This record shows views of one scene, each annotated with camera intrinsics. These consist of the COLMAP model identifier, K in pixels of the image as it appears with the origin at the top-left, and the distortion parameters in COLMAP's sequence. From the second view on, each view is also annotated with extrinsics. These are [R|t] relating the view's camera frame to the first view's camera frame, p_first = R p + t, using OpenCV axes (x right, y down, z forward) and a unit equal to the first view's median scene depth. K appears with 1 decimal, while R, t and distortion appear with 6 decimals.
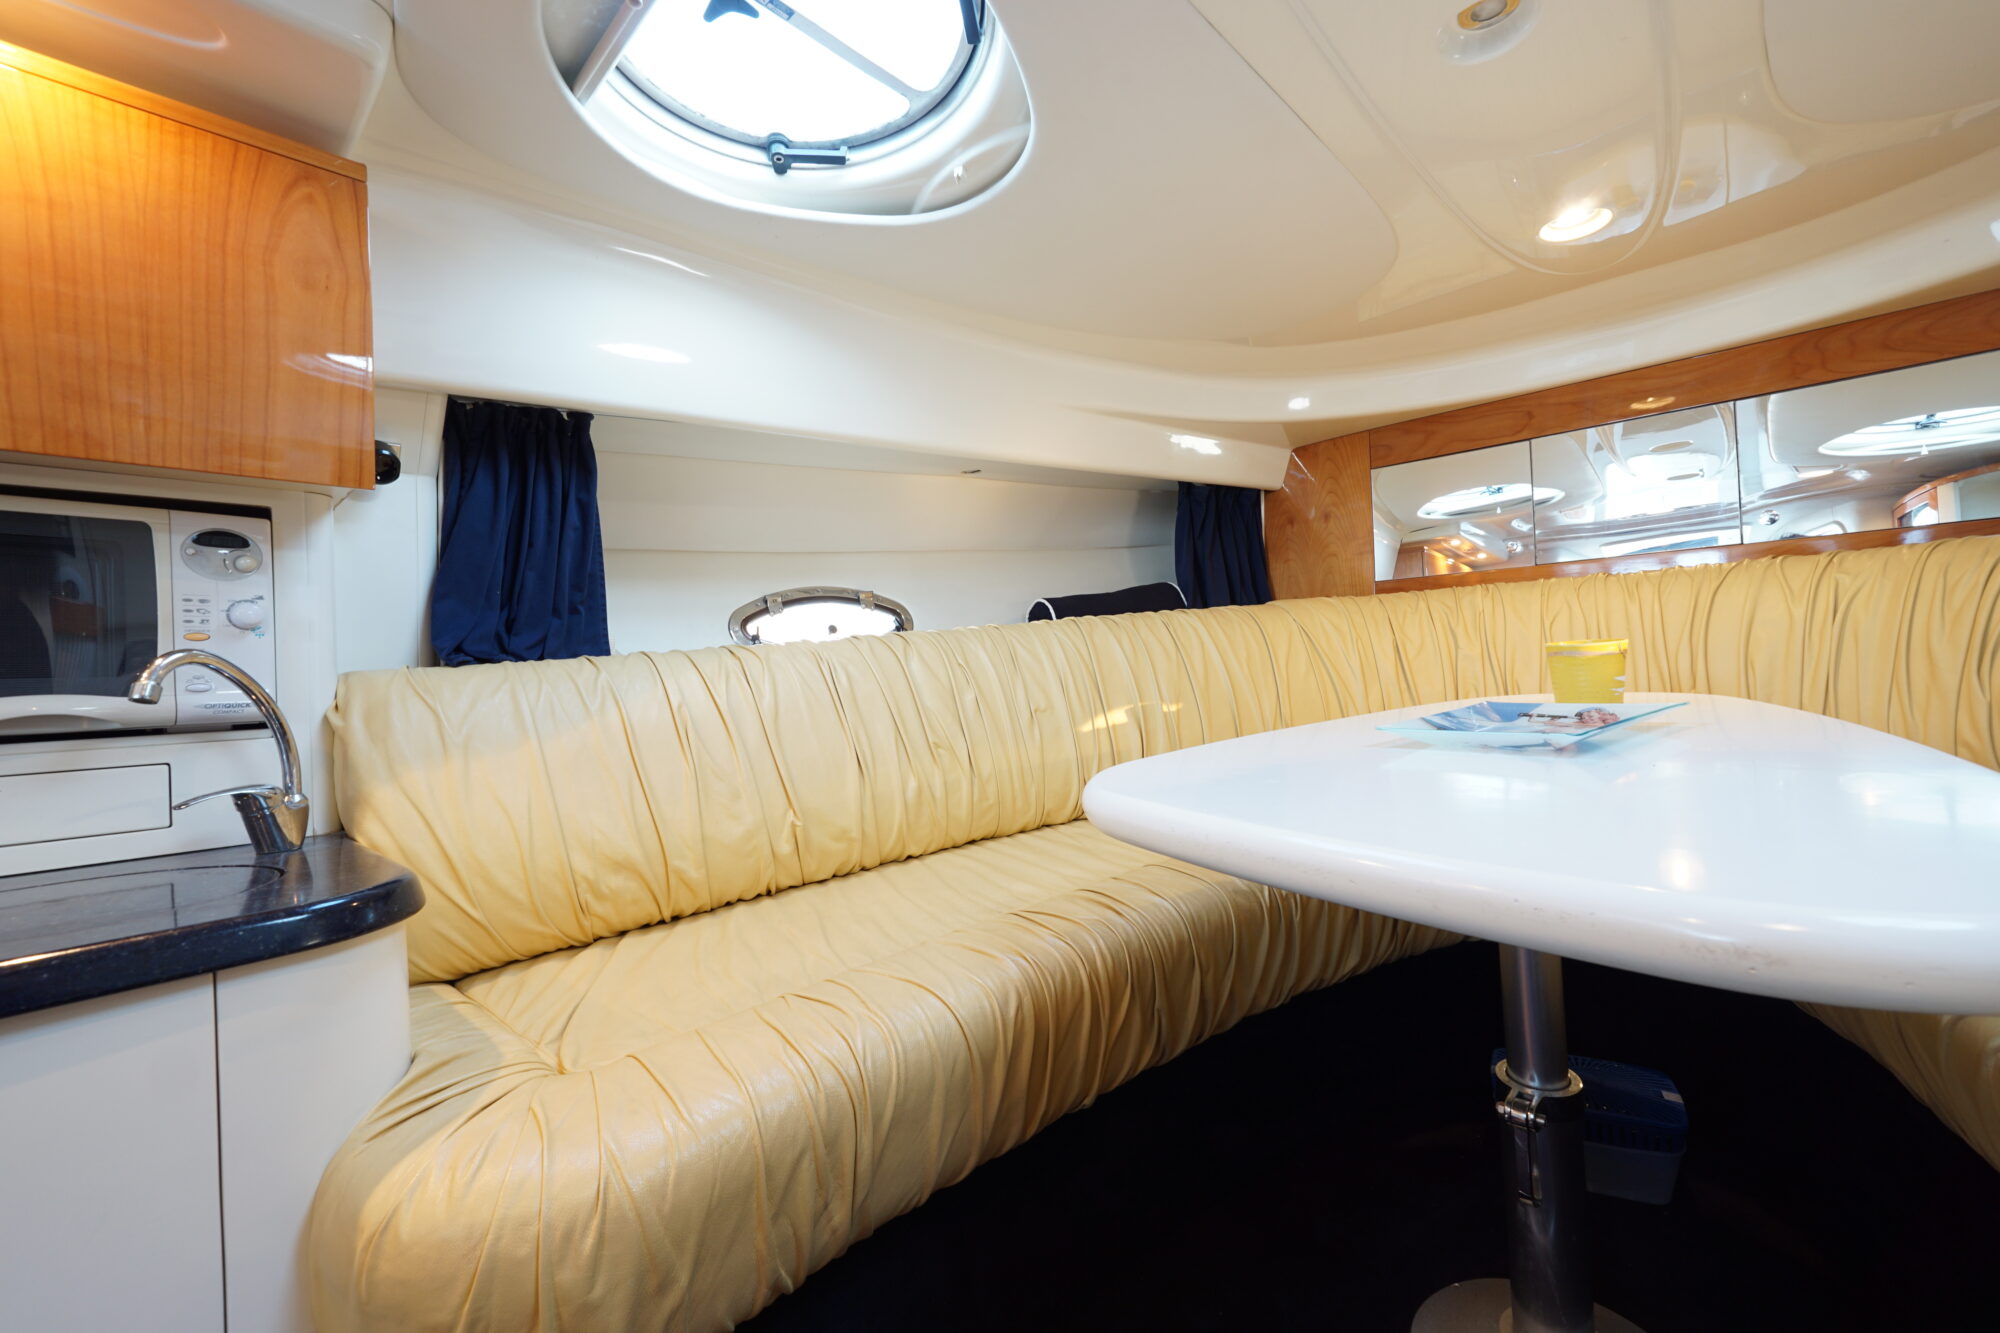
lens RADIAL K [[837.3, 0, 950.3], [0, 837.3, 660.4], [0, 0, 1]] dist [-0.020450, 0.007620]
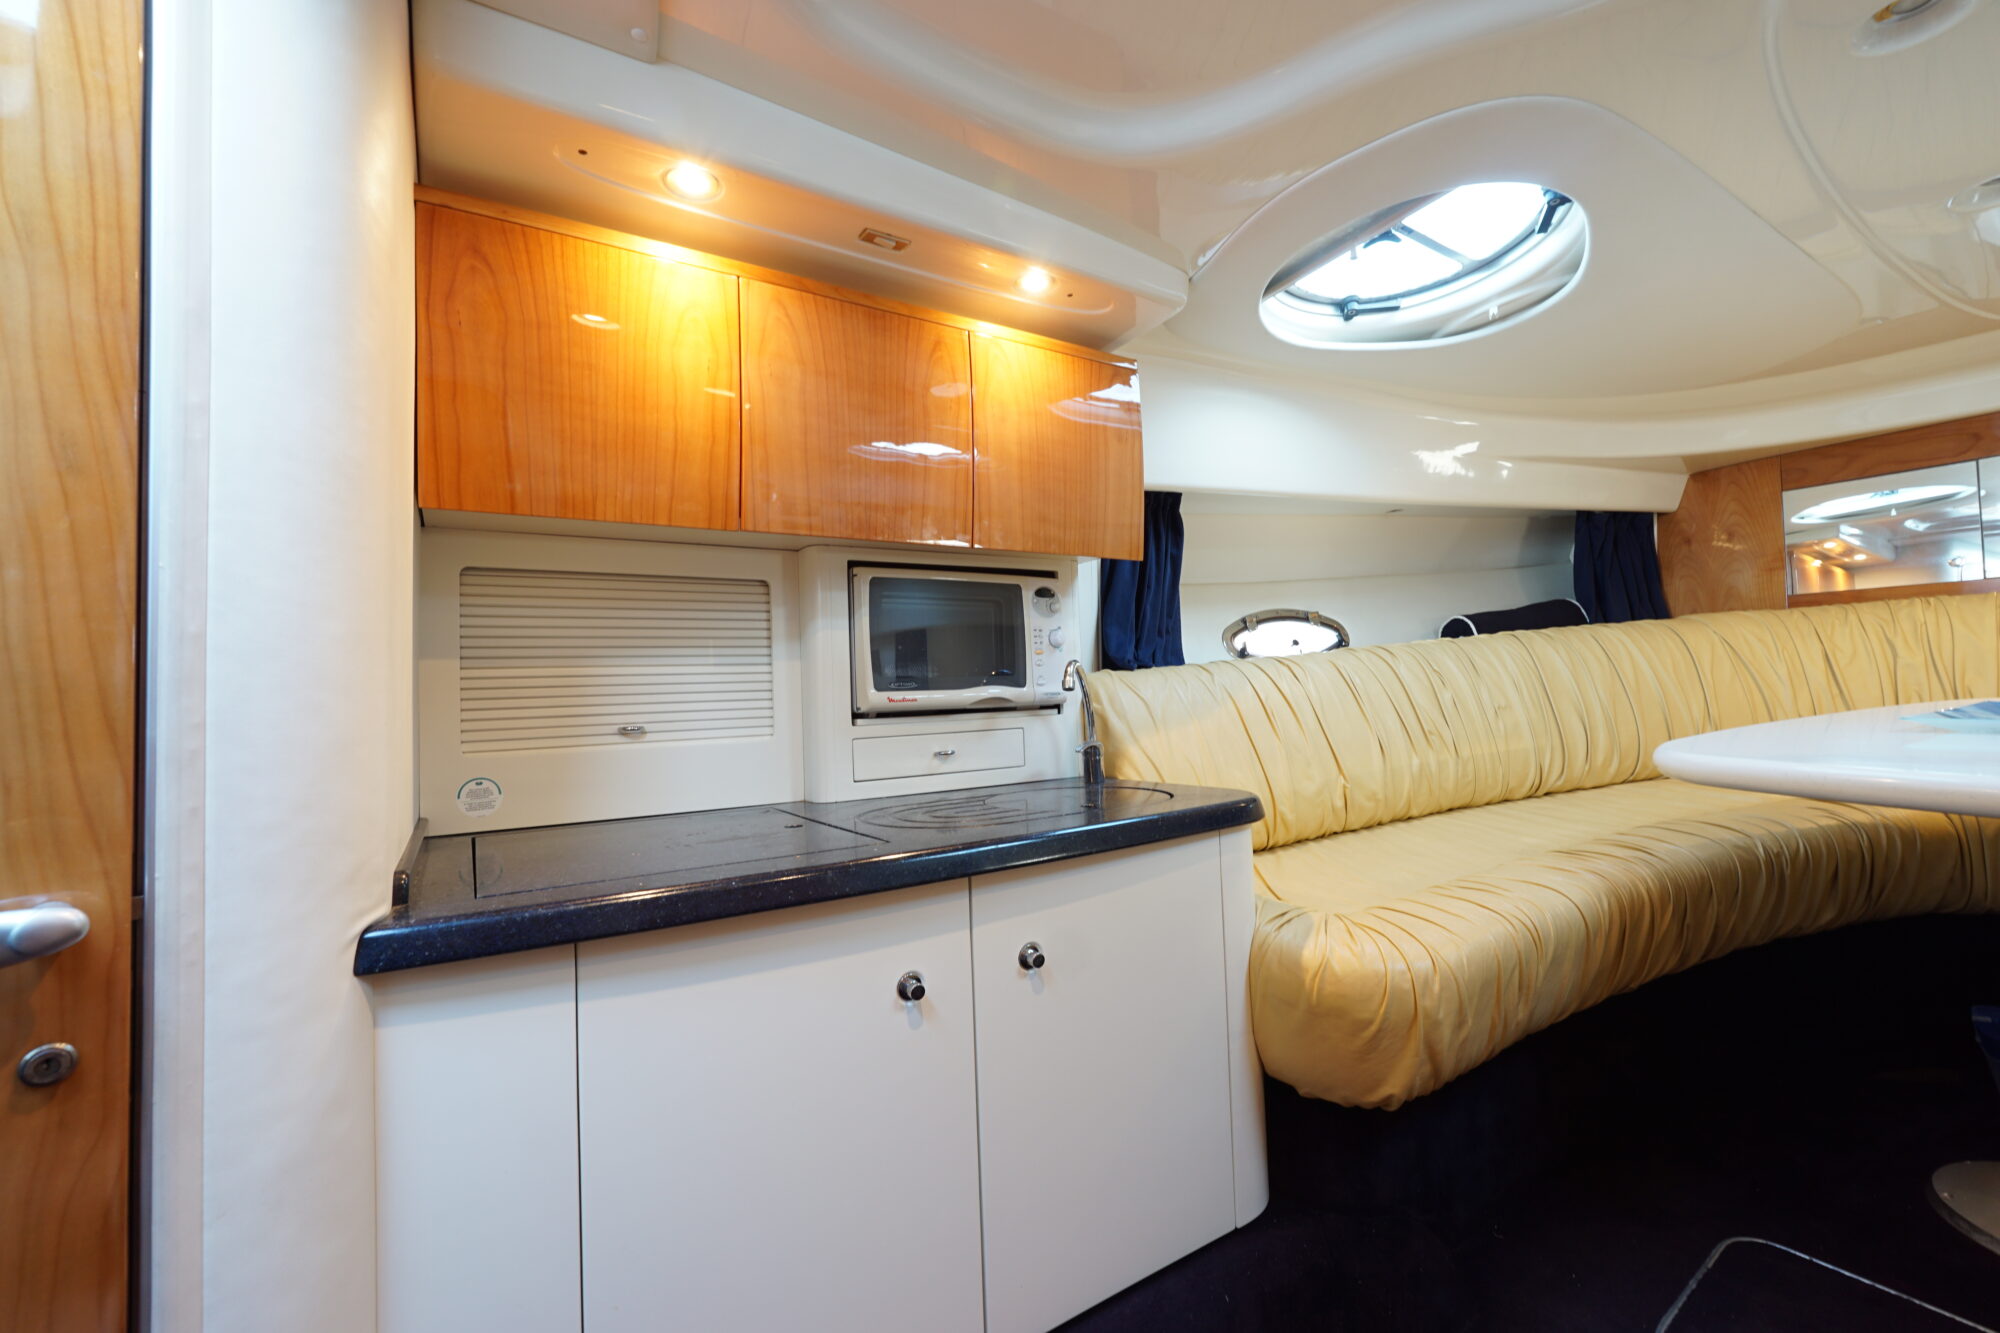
lens RADIAL K [[837.3, 0, 950.3], [0, 837.3, 660.4], [0, 0, 1]] dist [-0.020450, 0.007620]
pose [[0.973309, 0.000634, -0.229496, -0.443939], [-0.002618, 0.999962, -0.008341, 0.001843], [0.229482, 0.008719, 0.973274, -0.429083]]
